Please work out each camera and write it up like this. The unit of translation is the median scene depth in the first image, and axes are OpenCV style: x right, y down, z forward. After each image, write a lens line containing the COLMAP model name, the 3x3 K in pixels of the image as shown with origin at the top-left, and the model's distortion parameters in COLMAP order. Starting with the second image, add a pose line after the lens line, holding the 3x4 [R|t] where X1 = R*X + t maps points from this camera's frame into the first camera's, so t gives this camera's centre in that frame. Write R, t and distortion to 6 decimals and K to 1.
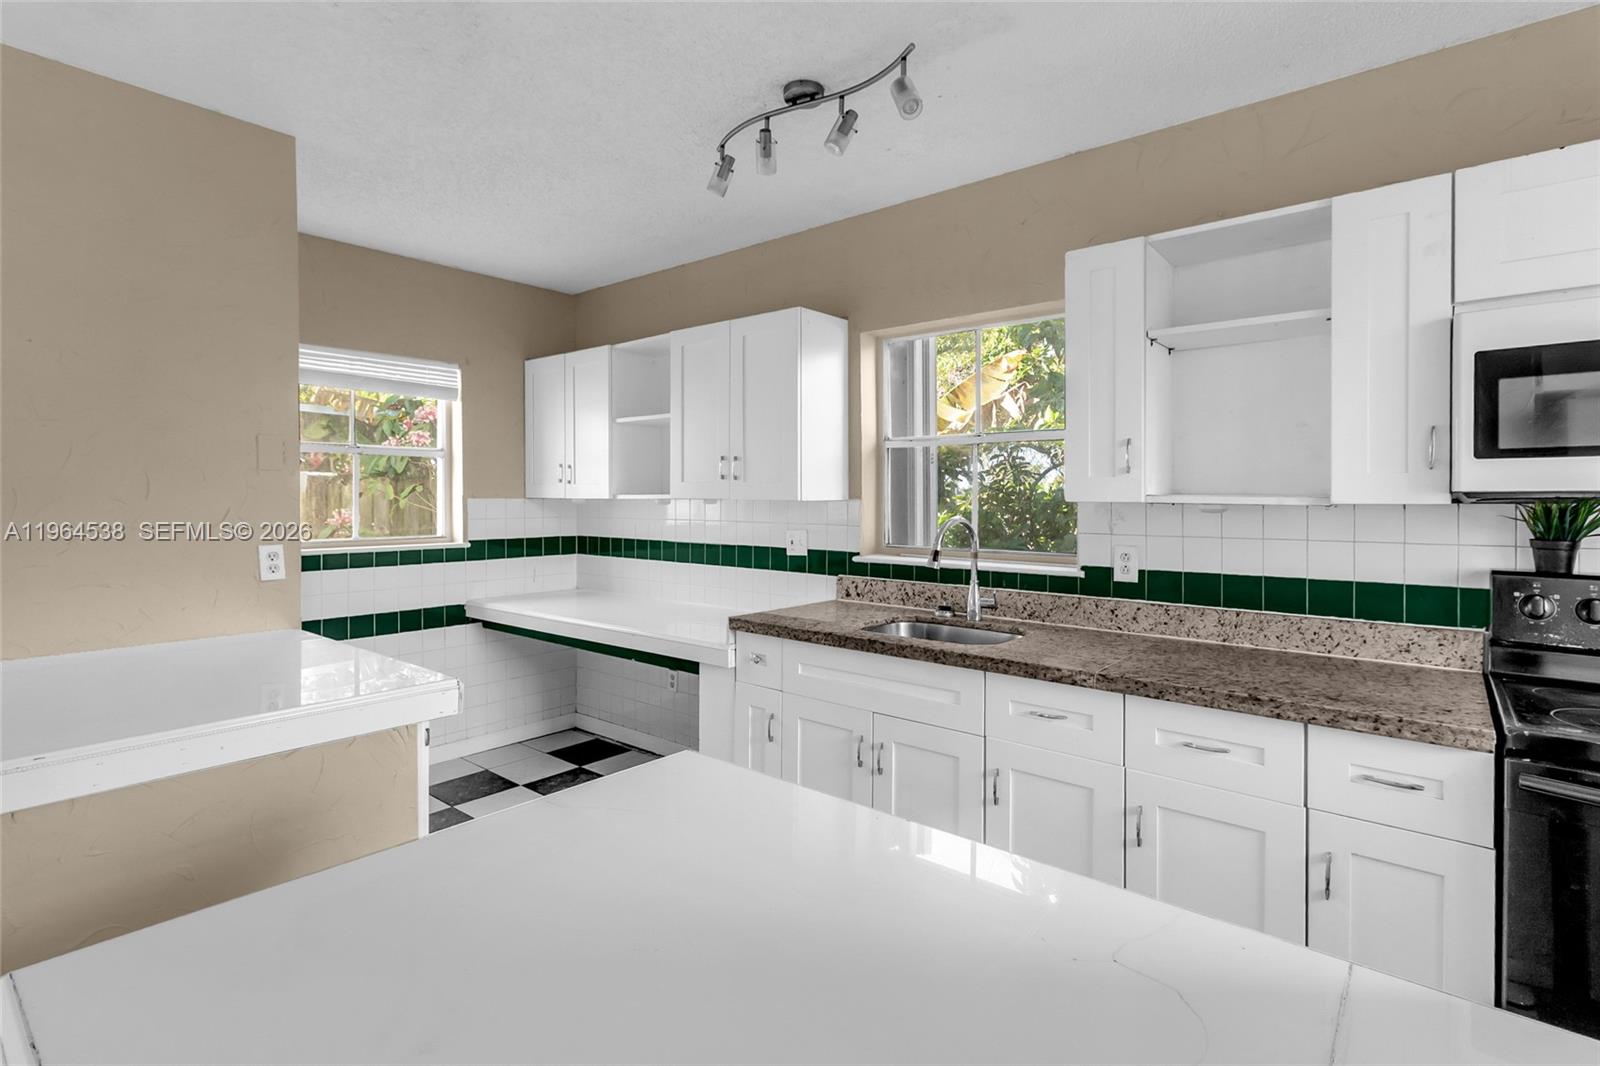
lens RADIAL K [[771.4, 0, 794.1], [0, 771.4, 500.8], [0, 0, 1]] dist [0.001230, 0.000524]
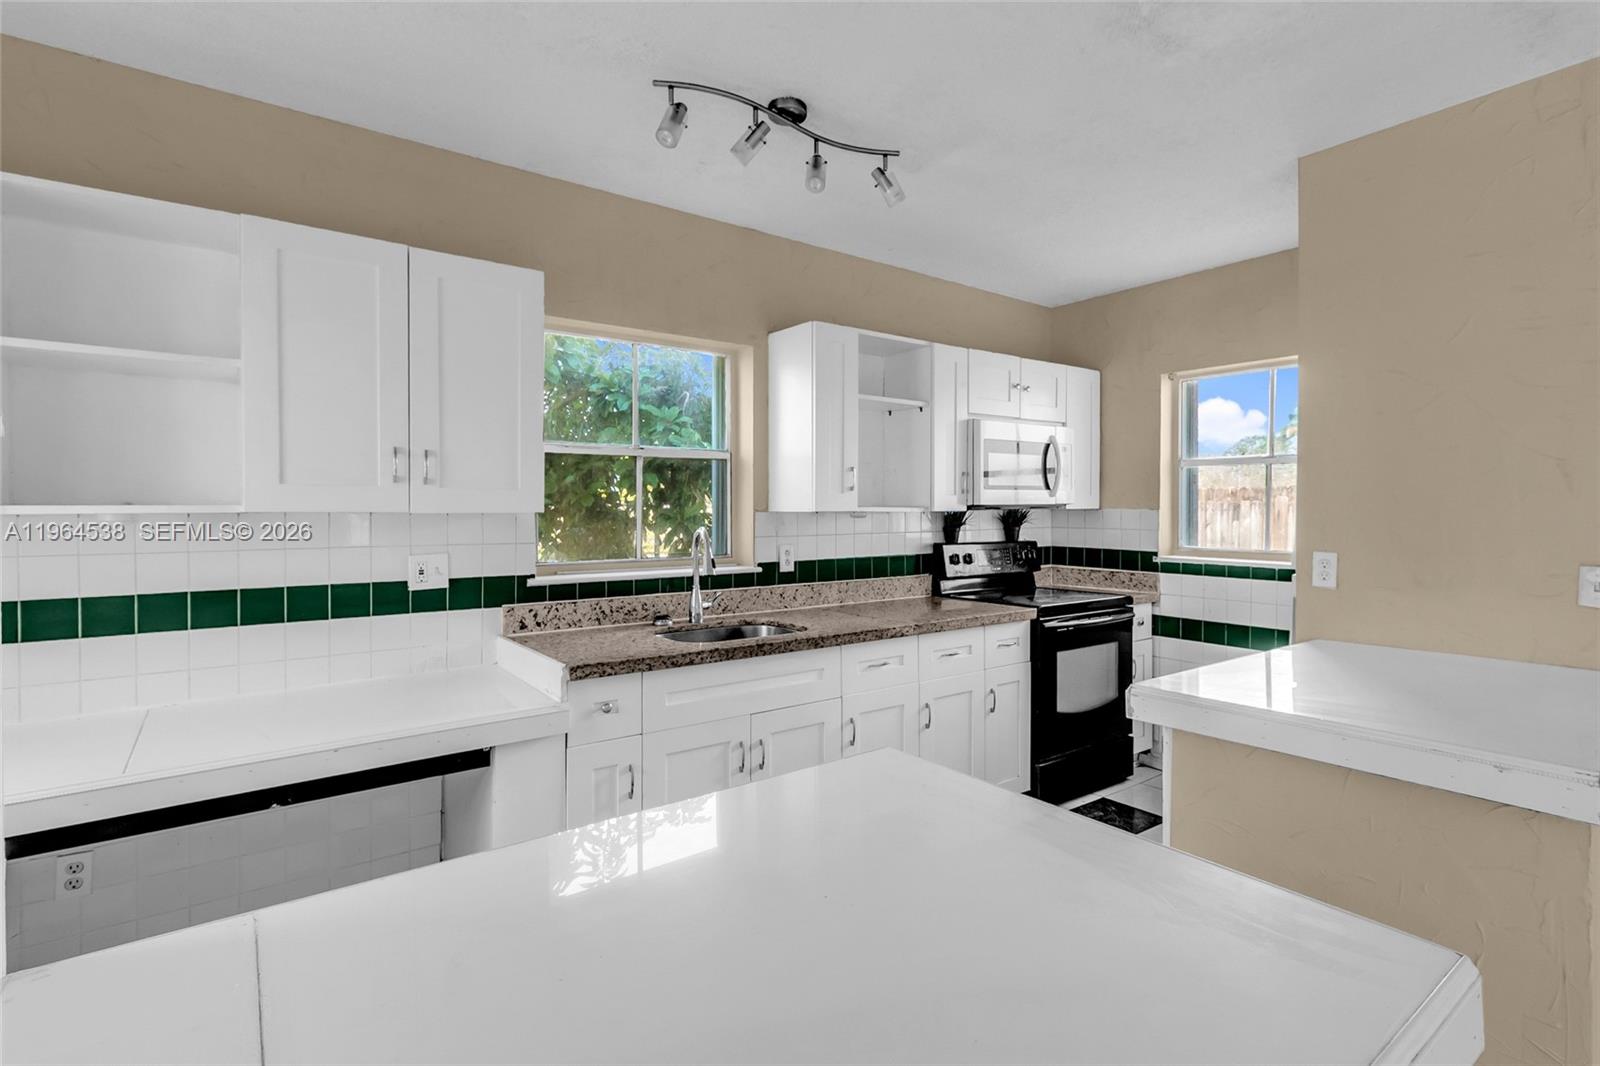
lens RADIAL K [[769.7, 0, 826.8], [0, 769.7, 513.3], [0, 0, 1]] dist [0.002213, 0.000735]
pose [[0.215113, -0.008476, 0.976552, -0.786971], [0.007614, 0.999947, 0.007001, -0.003893], [-0.976559, 0.005930, 0.215166, 0.596304]]
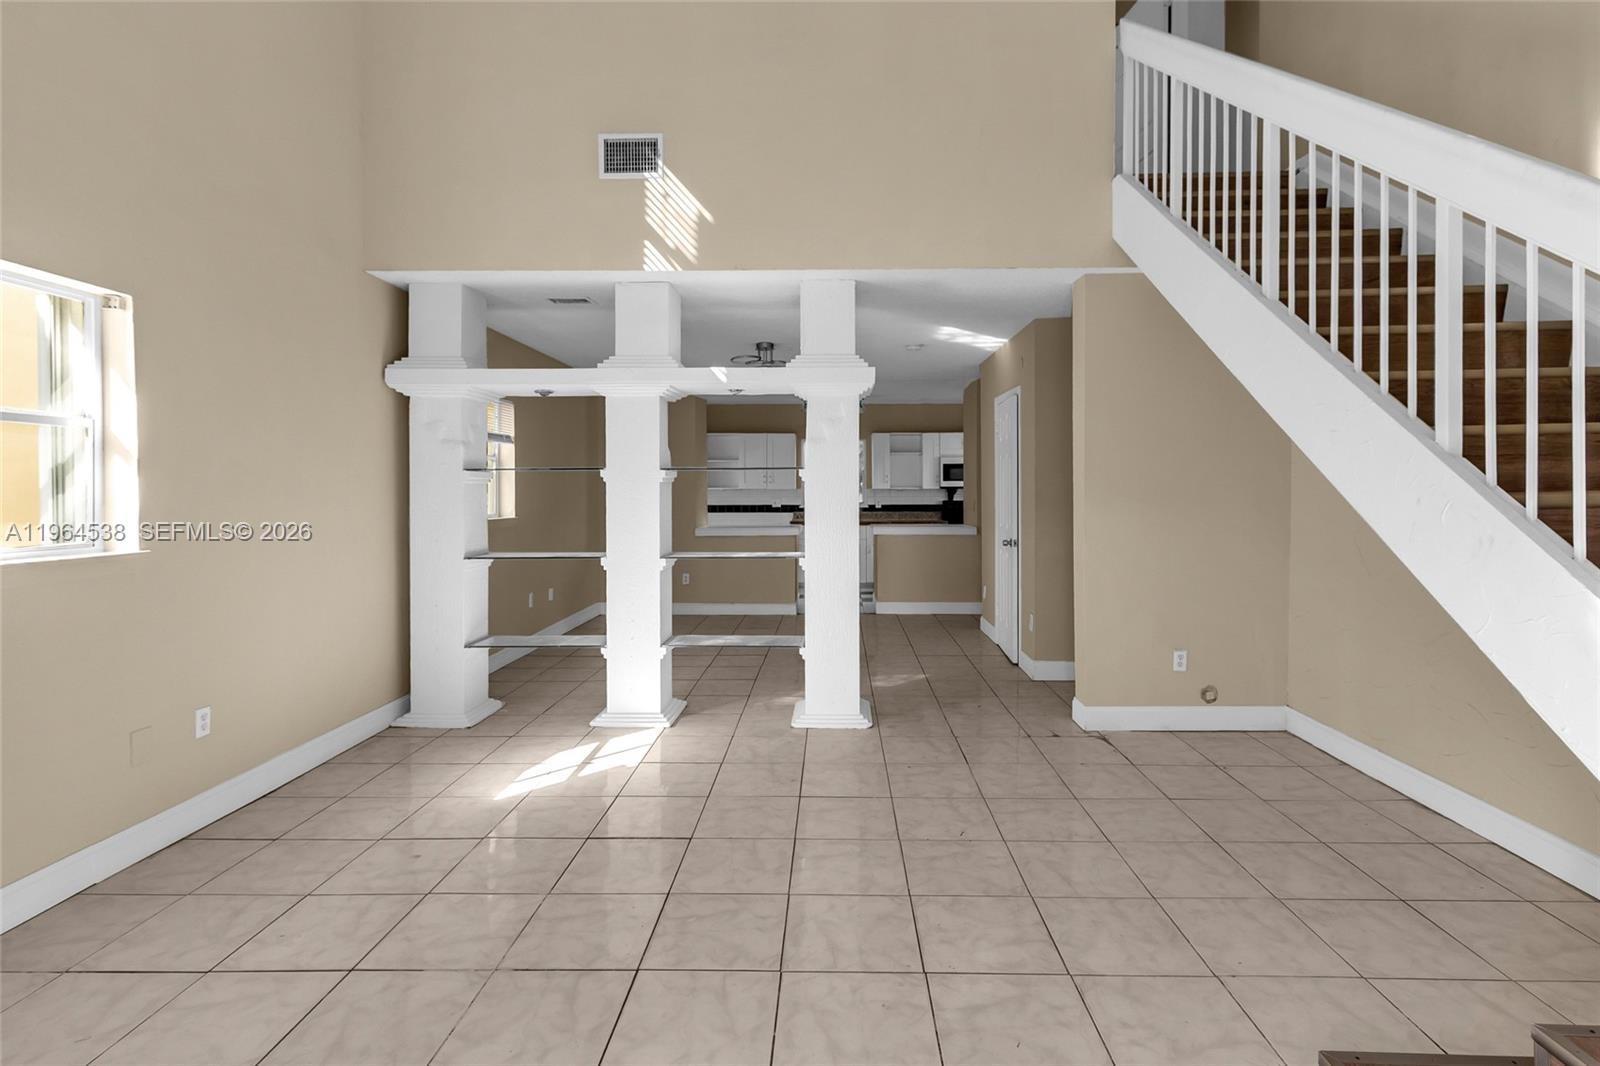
lens RADIAL K [[769.7, 0, 826.8], [0, 769.7, 513.3], [0, 0, 1]] dist [0.002213, 0.000735]
pose [[0.770991, -0.022924, 0.636433, -2.281563], [0.007949, 0.999620, 0.026377, 0.019235], [-0.636796, -0.015278, 0.770881, -1.912295]]
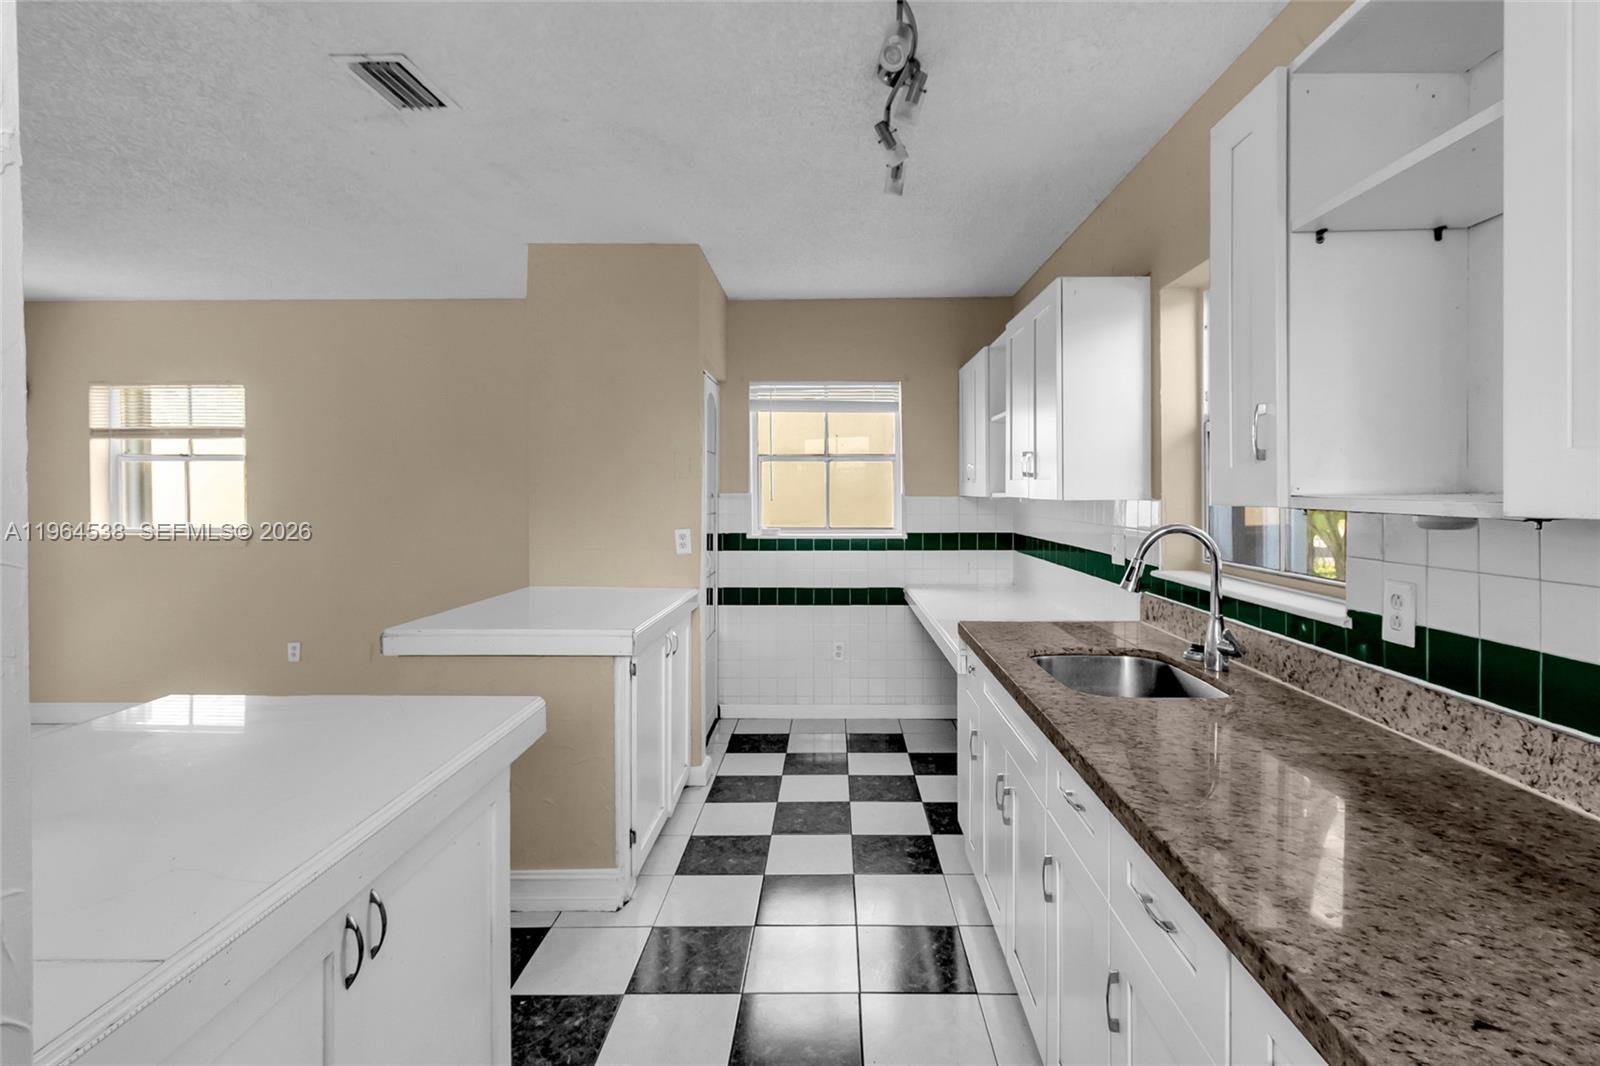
lens RADIAL K [[751.5, 0, 829.2], [0, 751.5, 492.2], [0, 0, 1]] dist [-0.000324, -0.000060]
pose [[0.642428, -0.002607, -0.766342, 0.543302], [-0.001847, 0.999986, -0.004951, -0.005153], [0.766344, 0.004596, 0.642414, 0.282991]]
